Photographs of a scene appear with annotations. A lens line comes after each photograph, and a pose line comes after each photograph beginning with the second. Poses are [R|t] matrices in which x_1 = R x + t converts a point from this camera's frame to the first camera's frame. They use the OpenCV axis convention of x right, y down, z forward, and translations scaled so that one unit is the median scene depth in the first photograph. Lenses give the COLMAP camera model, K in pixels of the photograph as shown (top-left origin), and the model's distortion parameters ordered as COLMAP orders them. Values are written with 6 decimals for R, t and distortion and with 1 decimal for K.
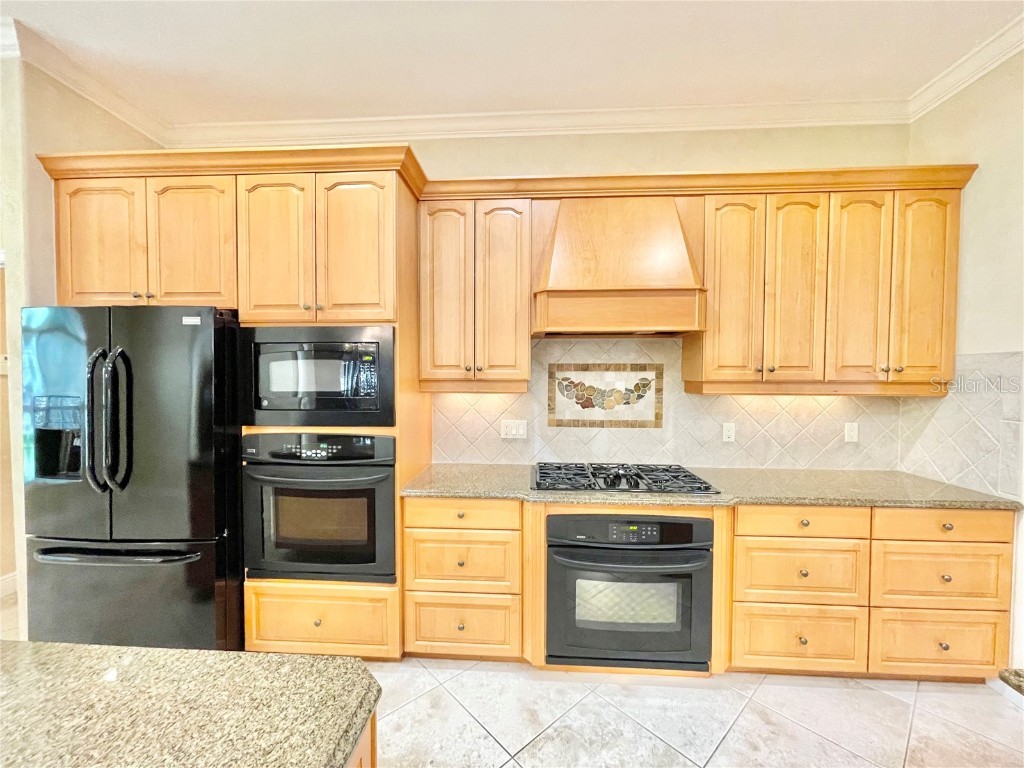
lens RADIAL K [[415.1, 0, 507.3], [0, 415.1, 388.7], [0, 0, 1]] dist [0.001936, 0.000151]
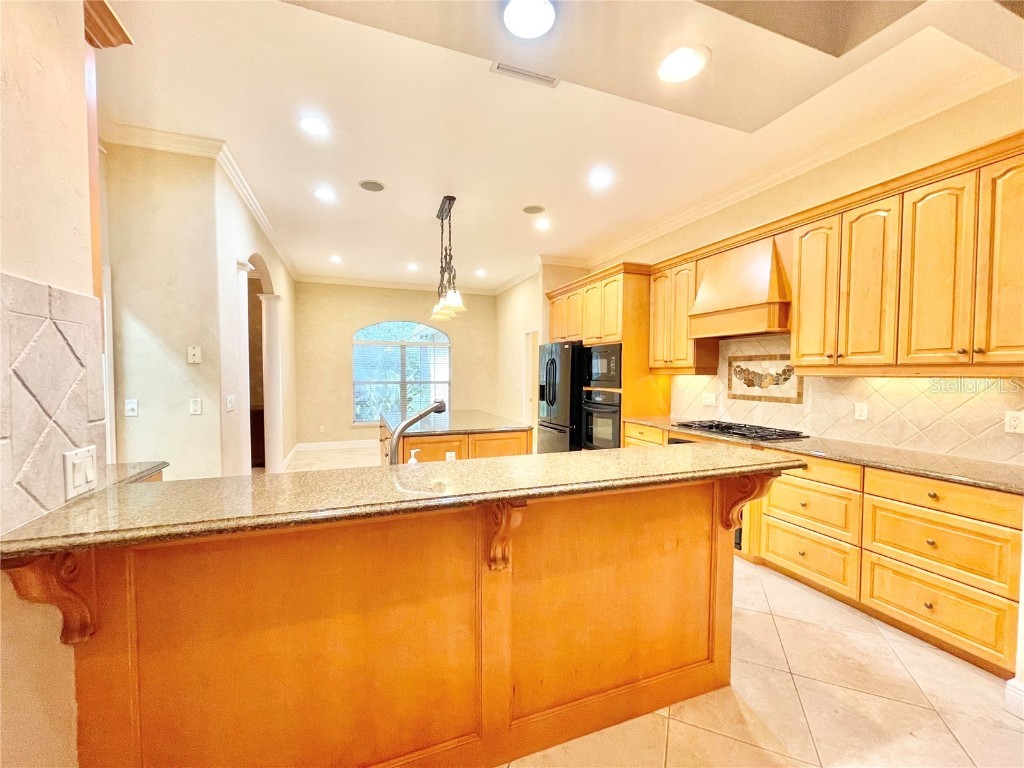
lens RADIAL K [[415.1, 0, 511.1], [0, 415.1, 388.2], [0, 0, 1]] dist [0.001936, 0.000151]
pose [[0.410431, 0.033136, -0.911289, 1.176818], [-0.030739, 0.999274, 0.022491, 0.045605], [0.911373, 0.018781, 0.411152, -0.339708]]
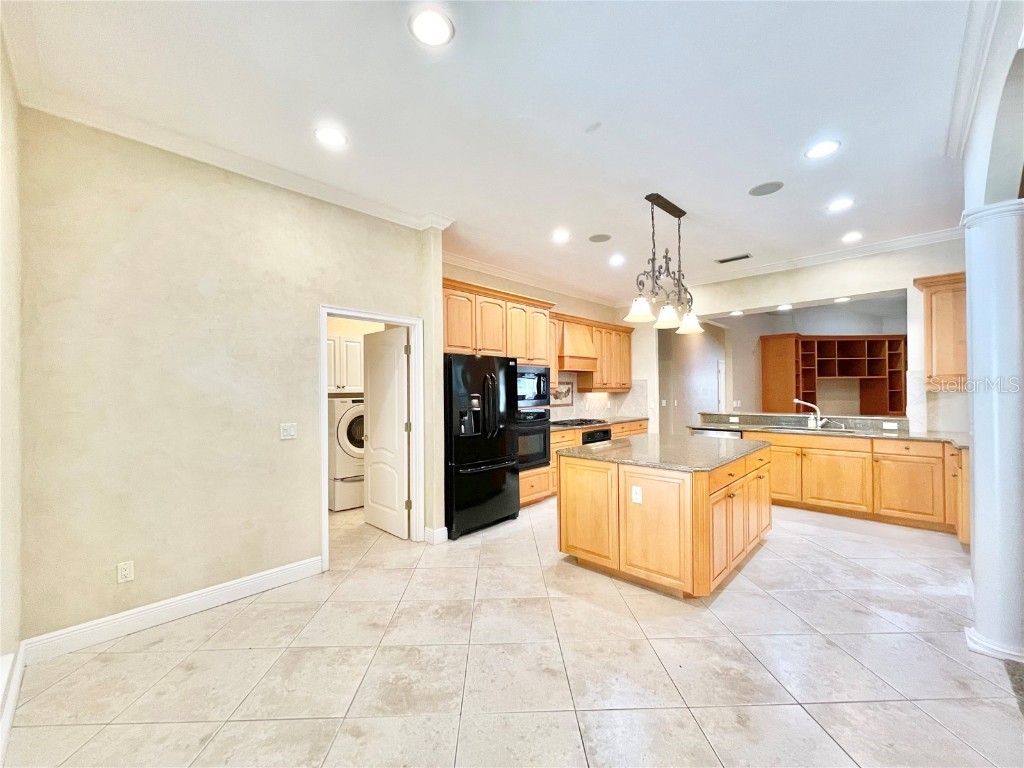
lens RADIAL K [[415.1, 0, 508.9], [0, 415.1, 388.6], [0, 0, 1]] dist [0.001936, 0.000151]
pose [[0.645006, -0.007647, 0.764139, -1.934000], [0.031767, 0.999354, -0.016814, 0.015136], [-0.763517, 0.035119, 0.644832, -0.401436]]
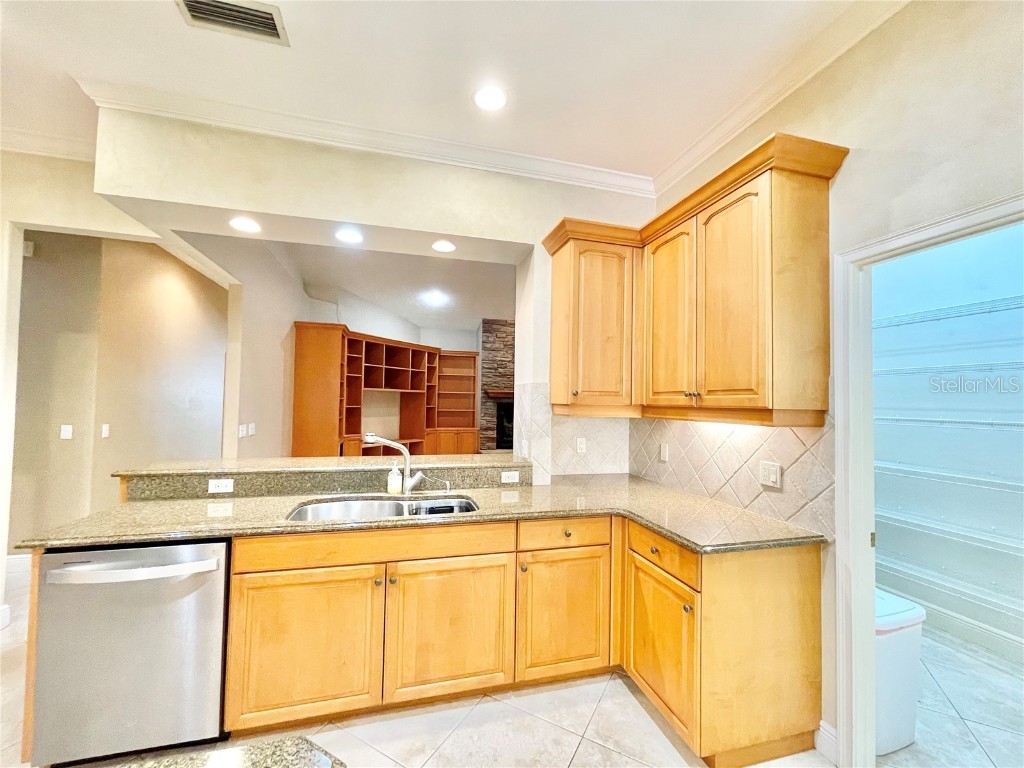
lens RADIAL K [[415.1, 0, 511.7], [0, 415.1, 390.6], [0, 0, 1]] dist [0.001936, 0.000151]
pose [[-0.324823, 0.014630, 0.945662, -1.005283], [0.001705, 0.999888, -0.014883, 0.006241], [-0.945773, -0.003222, -0.324811, -0.254261]]
